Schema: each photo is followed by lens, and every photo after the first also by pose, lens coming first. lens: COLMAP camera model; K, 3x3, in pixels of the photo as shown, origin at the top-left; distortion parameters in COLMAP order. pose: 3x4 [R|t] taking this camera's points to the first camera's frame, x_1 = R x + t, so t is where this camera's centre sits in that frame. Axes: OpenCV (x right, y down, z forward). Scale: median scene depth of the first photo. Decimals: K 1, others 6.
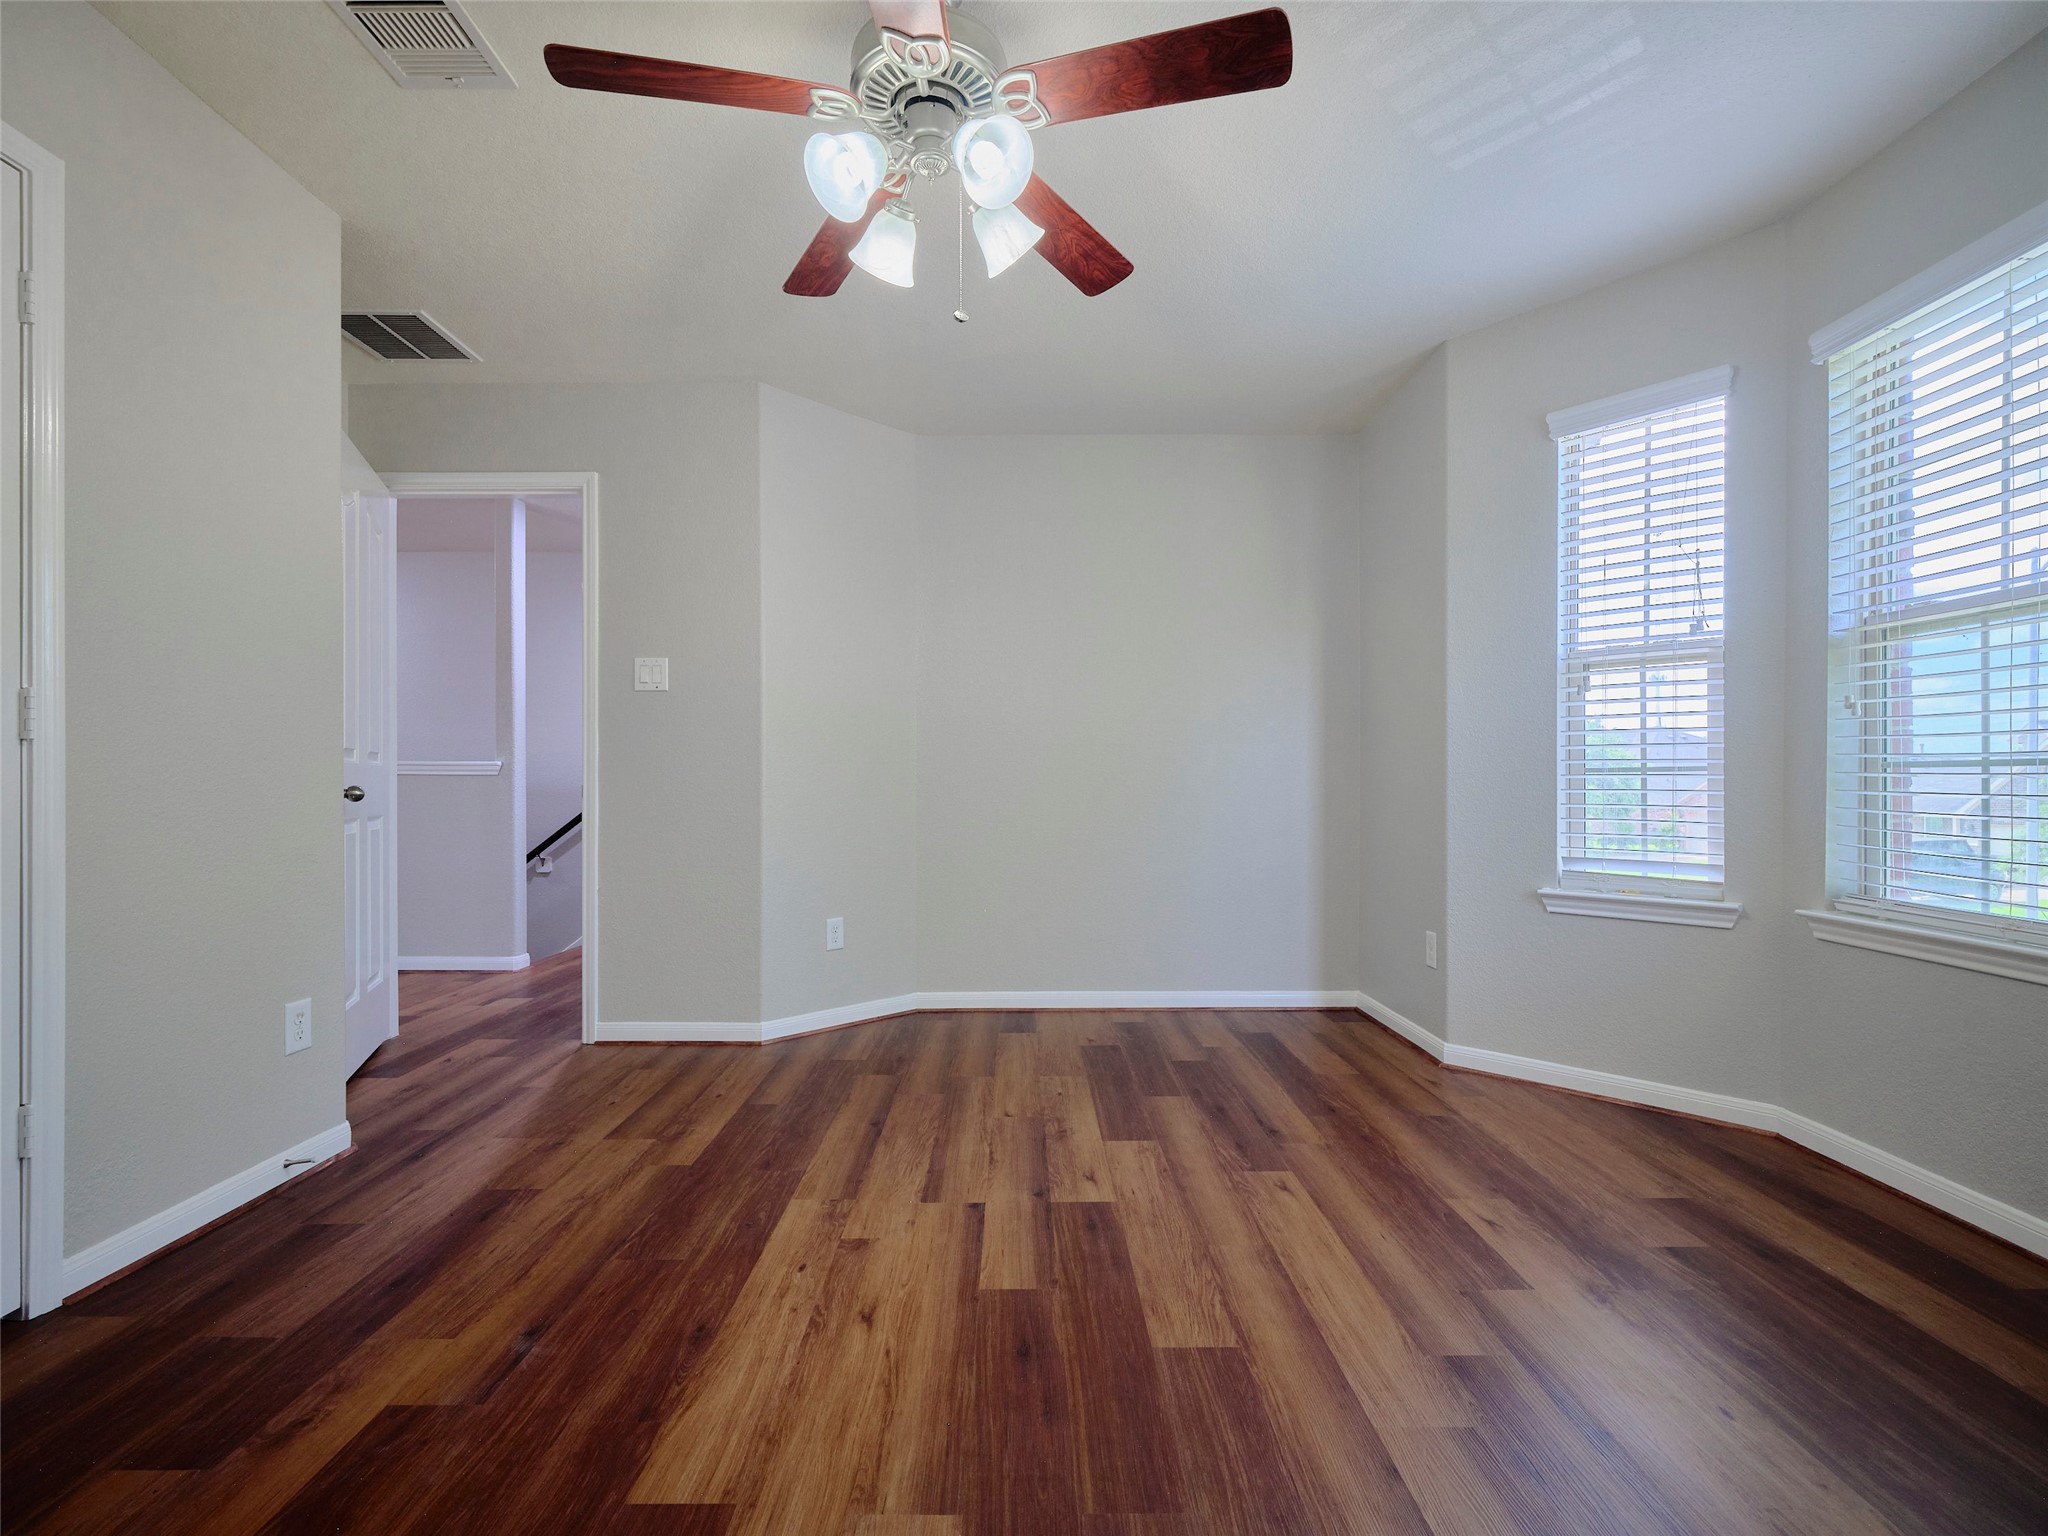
lens RADIAL K [[935.5, 0, 1026.0], [0, 935.5, 789.4], [0, 0, 1]] dist [0.000346, -0.000188]
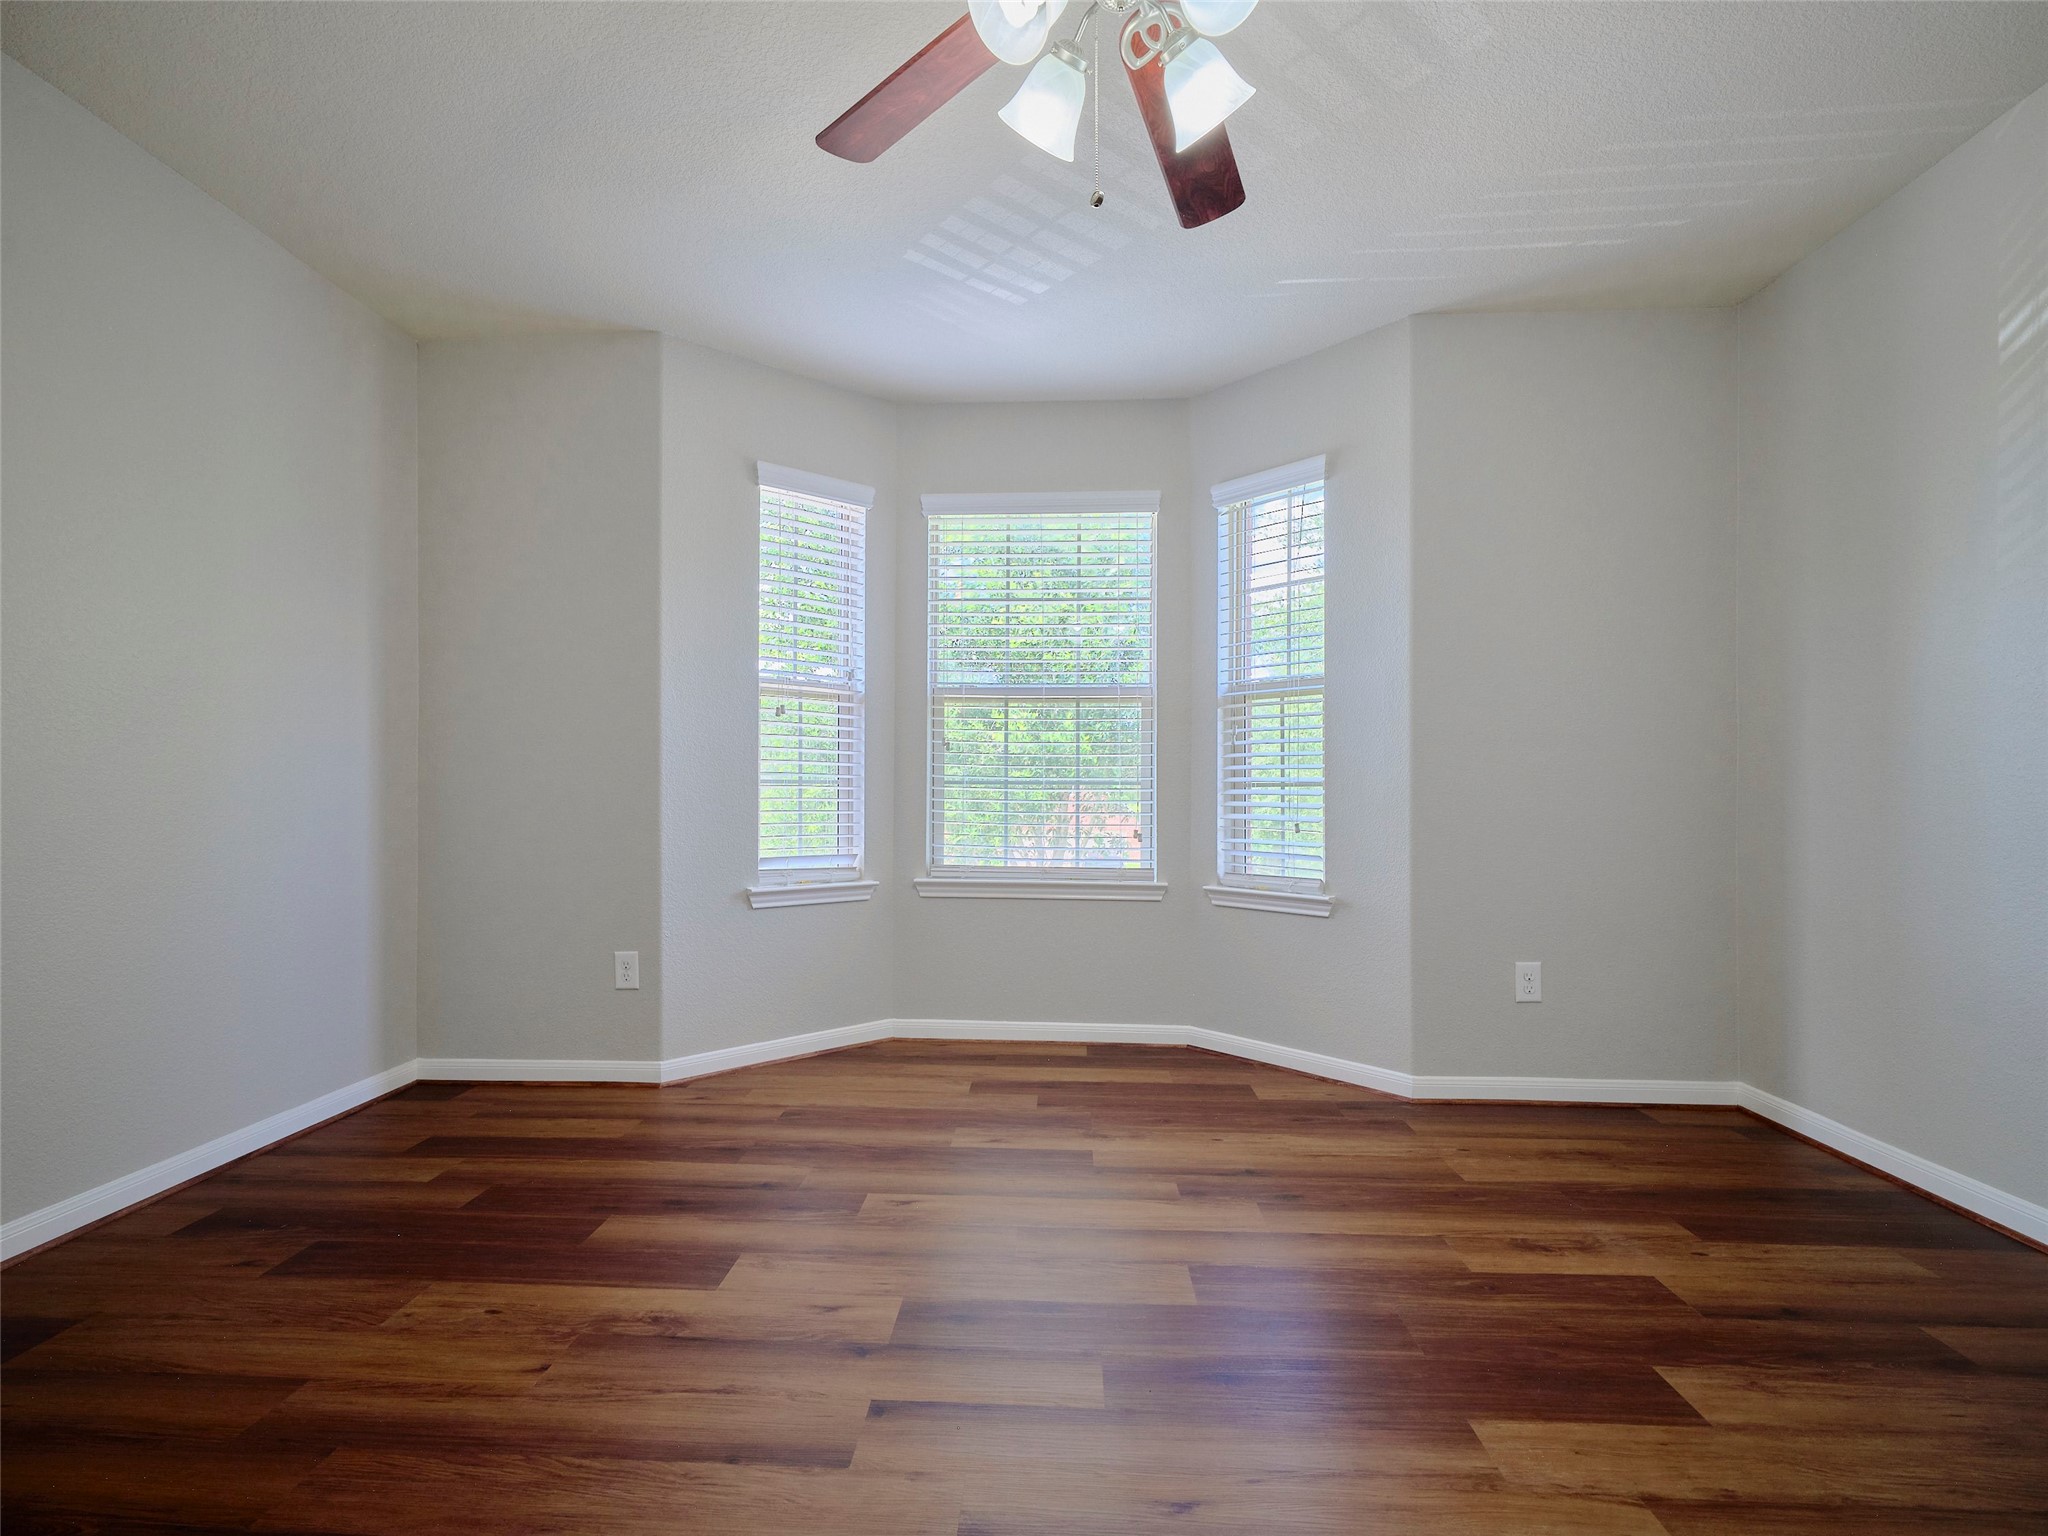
lens RADIAL K [[929.6, 0, 1021.2], [0, 929.6, 796.2], [0, 0, 1]] dist [-0.001475, -0.000414]
pose [[0.061457, 0.000186, 0.998110, -0.693829], [0.002409, 0.999997, -0.000335, -0.000744], [-0.998107, 0.002425, 0.061456, 0.819449]]
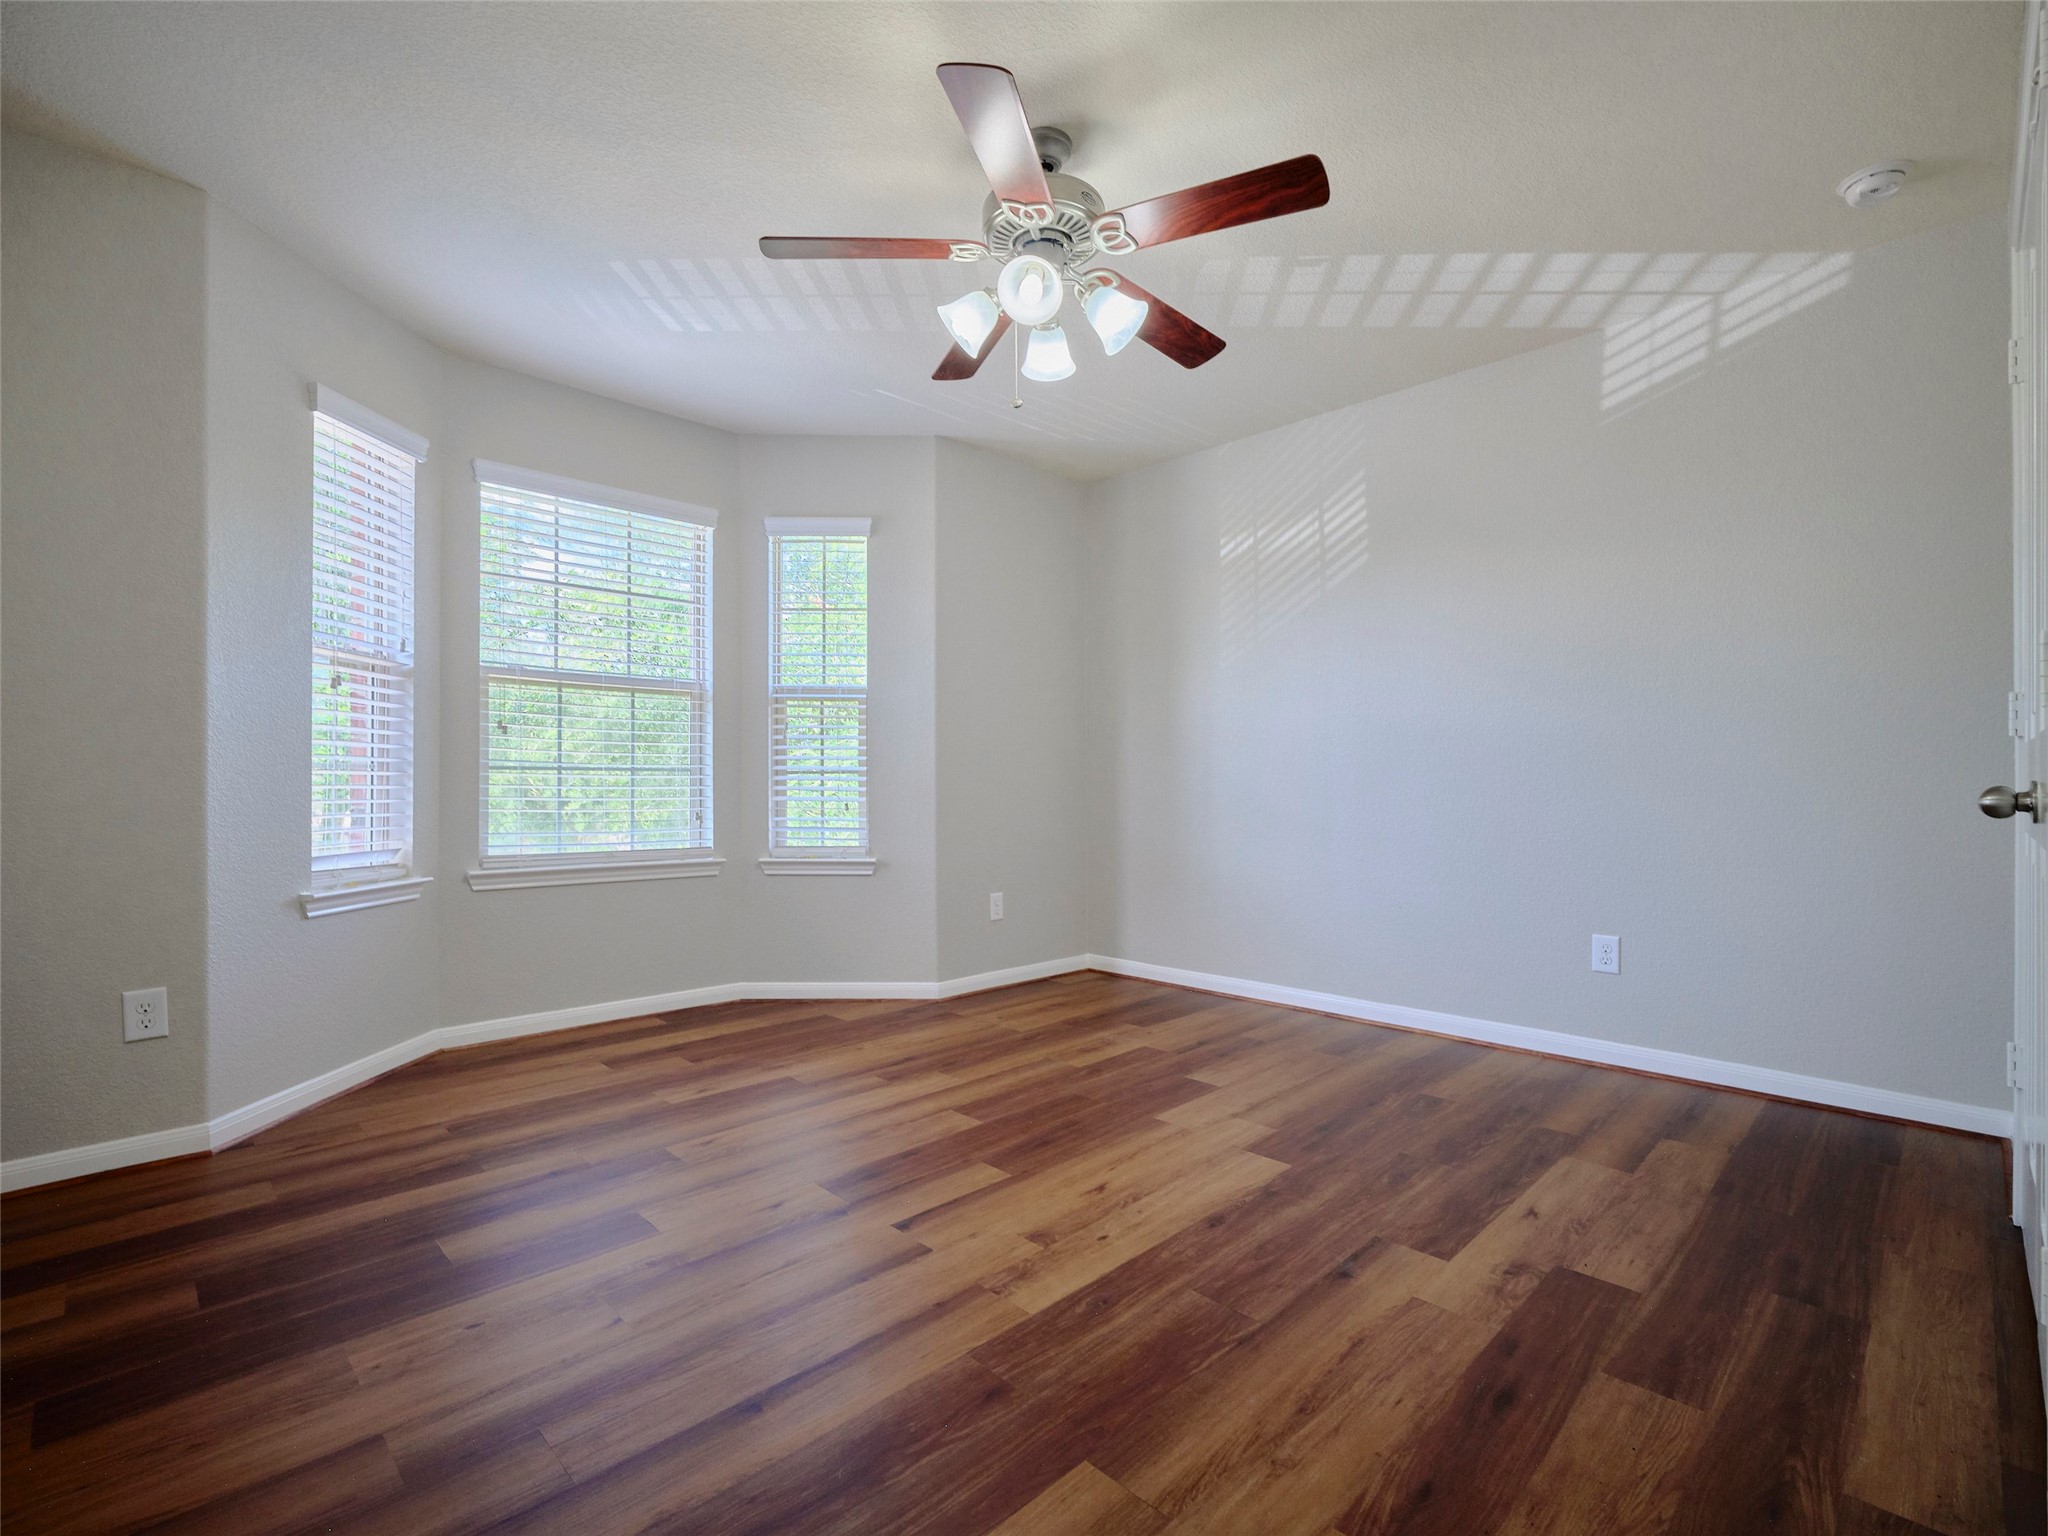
lens RADIAL K [[931.8, 0, 1013.9], [0, 931.8, 775.1], [0, 0, 1]] dist [-0.000481, -0.000339]
pose [[-0.690121, 0.005594, 0.723673, -0.778979], [0.003702, 0.999984, -0.004199, -0.003927], [-0.723685, -0.000219, -0.690131, 1.502067]]
